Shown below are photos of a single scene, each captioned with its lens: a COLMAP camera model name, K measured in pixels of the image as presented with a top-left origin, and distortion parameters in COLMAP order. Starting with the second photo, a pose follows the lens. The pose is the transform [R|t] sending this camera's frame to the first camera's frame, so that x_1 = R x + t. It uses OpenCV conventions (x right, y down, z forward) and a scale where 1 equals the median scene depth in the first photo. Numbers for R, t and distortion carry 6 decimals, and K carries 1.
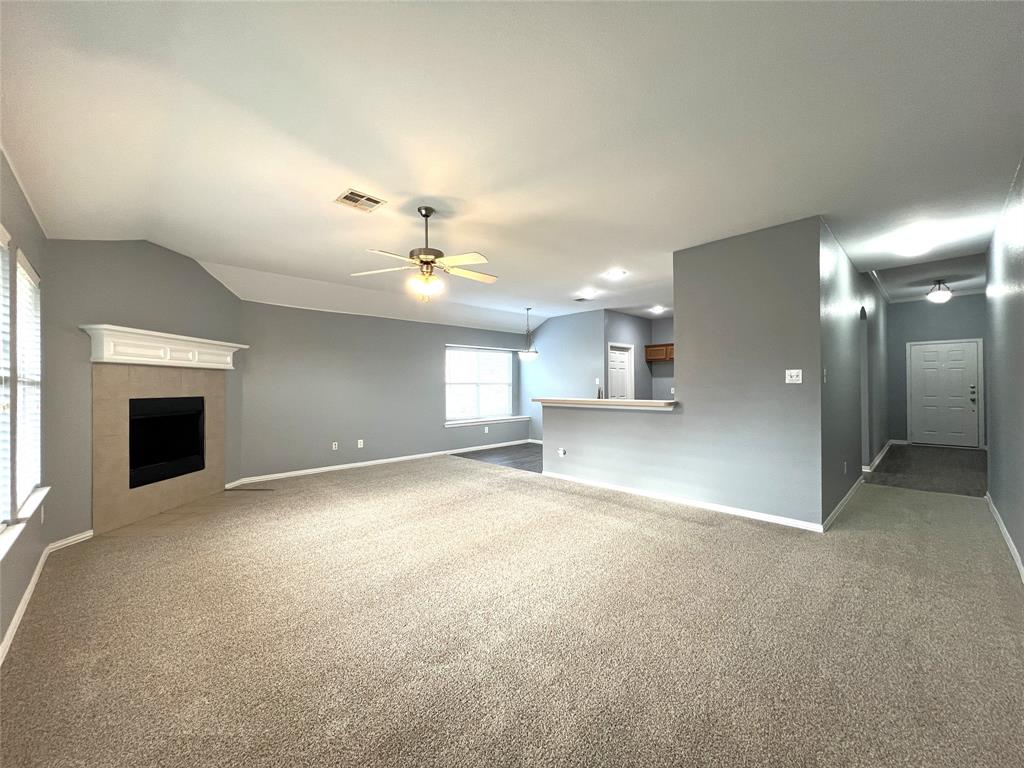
lens RADIAL K [[408.5, 0, 512.5], [0, 408.5, 383.5], [0, 0, 1]] dist [0.000183, 0.000355]
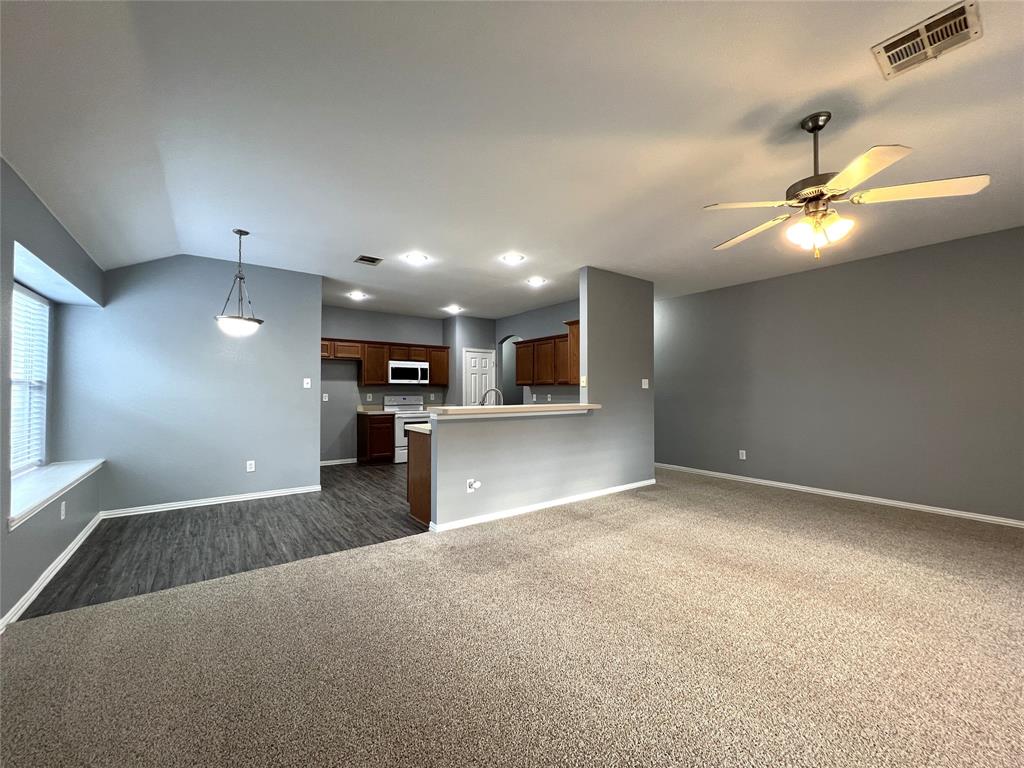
lens RADIAL K [[408.5, 0, 512.5], [0, 408.5, 383.5], [0, 0, 1]] dist [0.000183, 0.000355]
pose [[0.129734, 0.026293, 0.991200, -0.606526], [-0.004582, 0.999654, -0.025917, 0.016253], [-0.991538, -0.001180, 0.129809, 0.919866]]
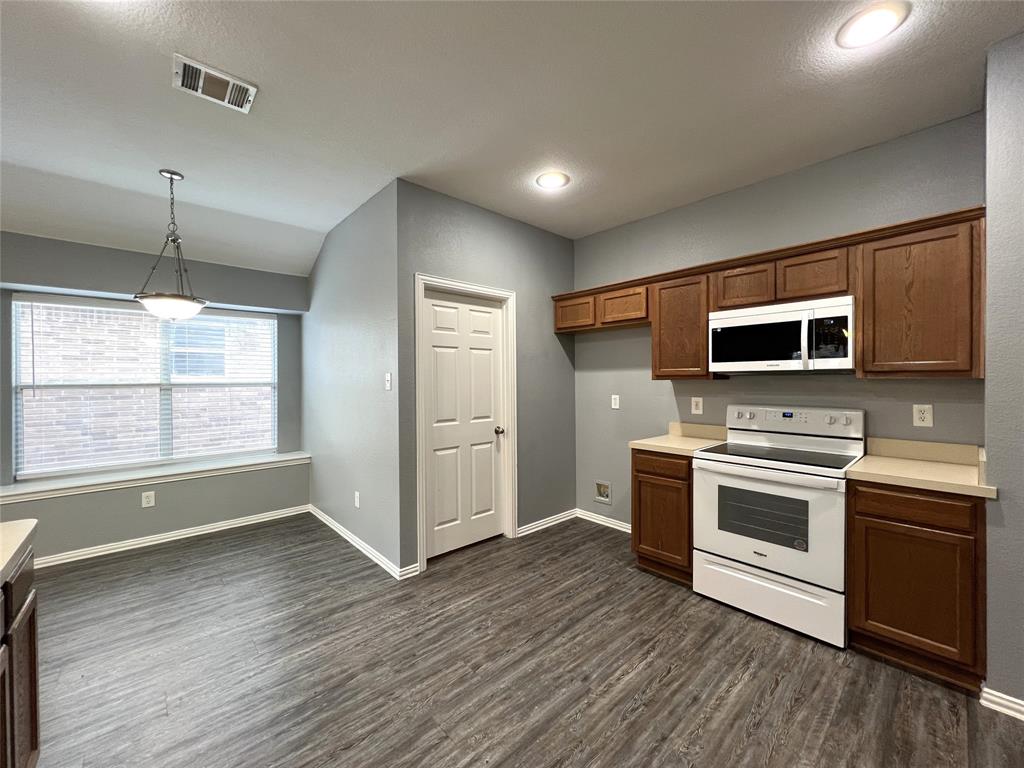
lens RADIAL K [[408.5, 0, 512.5], [0, 408.5, 383.5], [0, 0, 1]] dist [0.000183, 0.000355]
pose [[0.999651, -0.000142, -0.026403, 0.511498], [0.000530, 0.999892, 0.014706, -0.013289], [0.026399, -0.014715, 0.999543, 0.984321]]
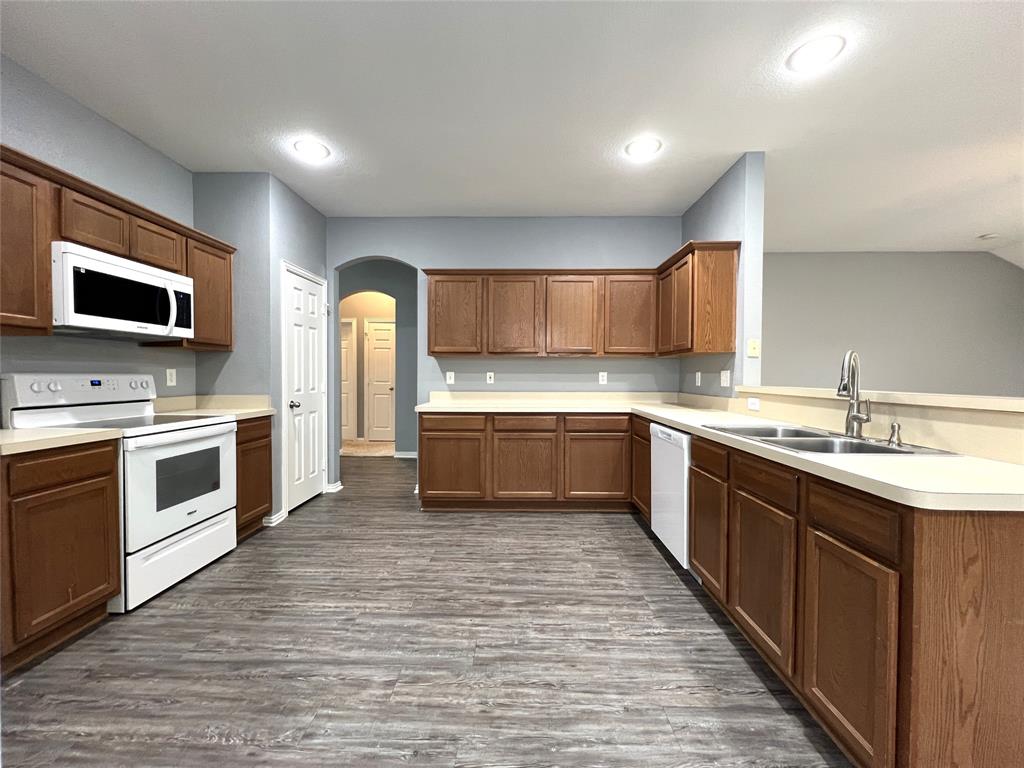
lens RADIAL K [[408.5, 0, 512.5], [0, 408.5, 383.5], [0, 0, 1]] dist [0.000183, 0.000355]
pose [[-0.707319, -0.010657, 0.706814, 0.189128], [-0.002604, 0.999919, 0.012471, 0.028412], [-0.706889, 0.006981, -0.707290, 1.509304]]
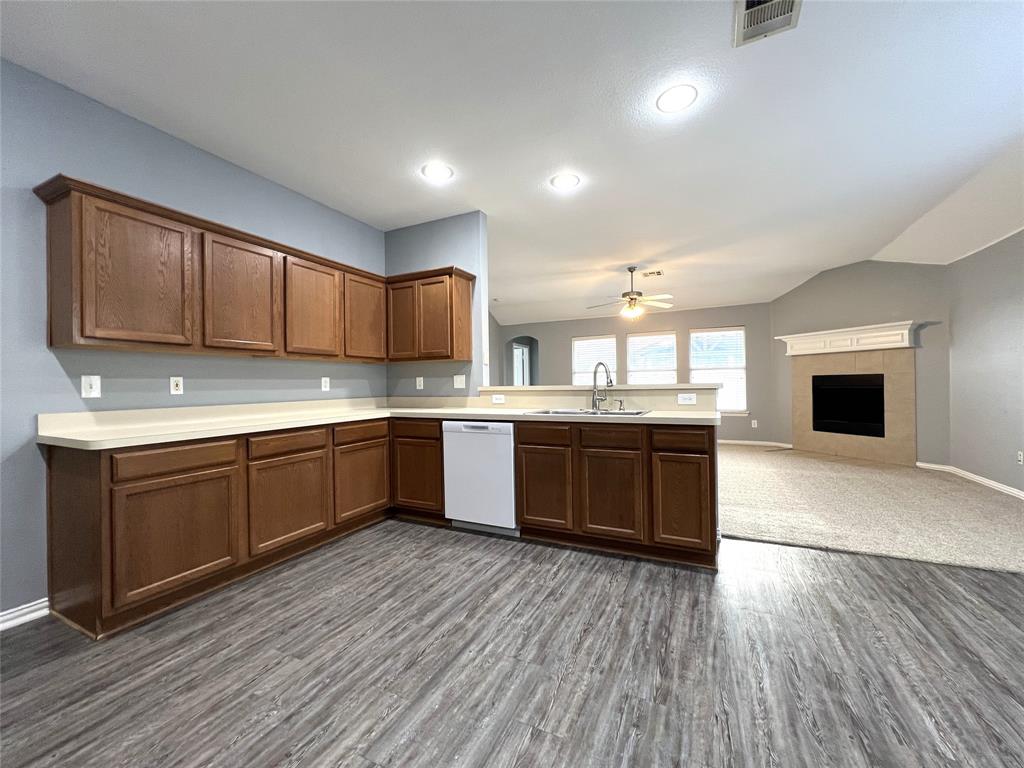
lens RADIAL K [[408.5, 0, 512.5], [0, 408.5, 383.5], [0, 0, 1]] dist [0.000183, 0.000355]
pose [[-0.939005, 0.020492, -0.343292, 0.565090], [0.023533, 0.999712, -0.004695, 0.037034], [0.343096, -0.012488, -0.939217, 1.598309]]
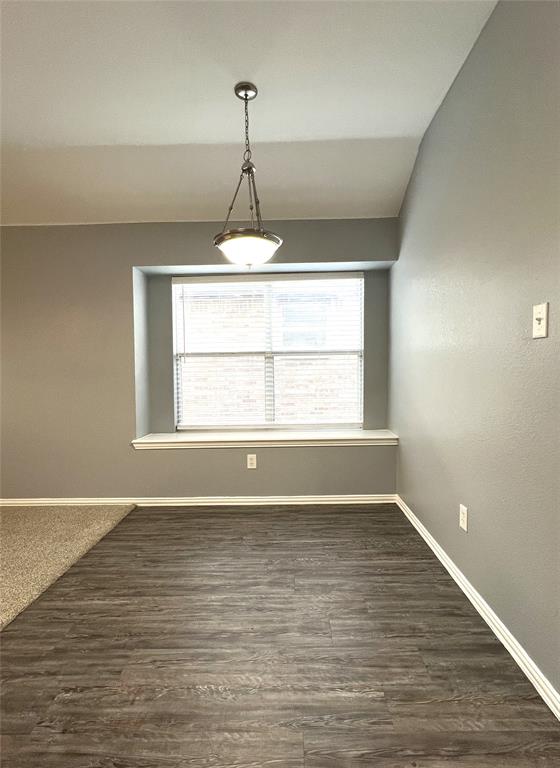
lens RADIAL K [[373.1, 0, 287.4], [0, 373.1, 385.3], [0, 0, 1]] dist [0.001558, 0.000967]
pose [[0.711333, 0.031088, -0.702167, 0.383340], [0.014724, 0.998143, 0.059108, 0.019361], [0.702701, -0.052384, 0.709554, 1.232774]]
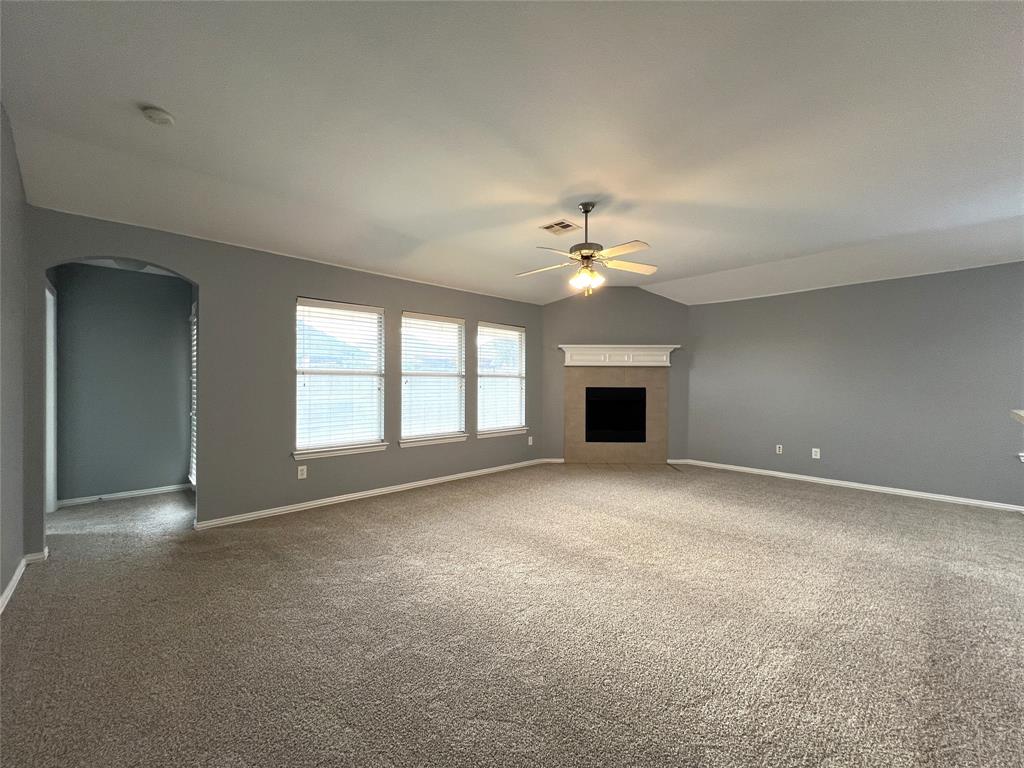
lens RADIAL K [[408.5, 0, 512.5], [0, 408.5, 383.5], [0, 0, 1]] dist [0.000183, 0.000355]
pose [[-0.006705, 0.009632, -0.999931, 0.533130], [0.002046, 0.999952, 0.009618, 0.004852], [0.999975, -0.001981, -0.006724, 0.538633]]
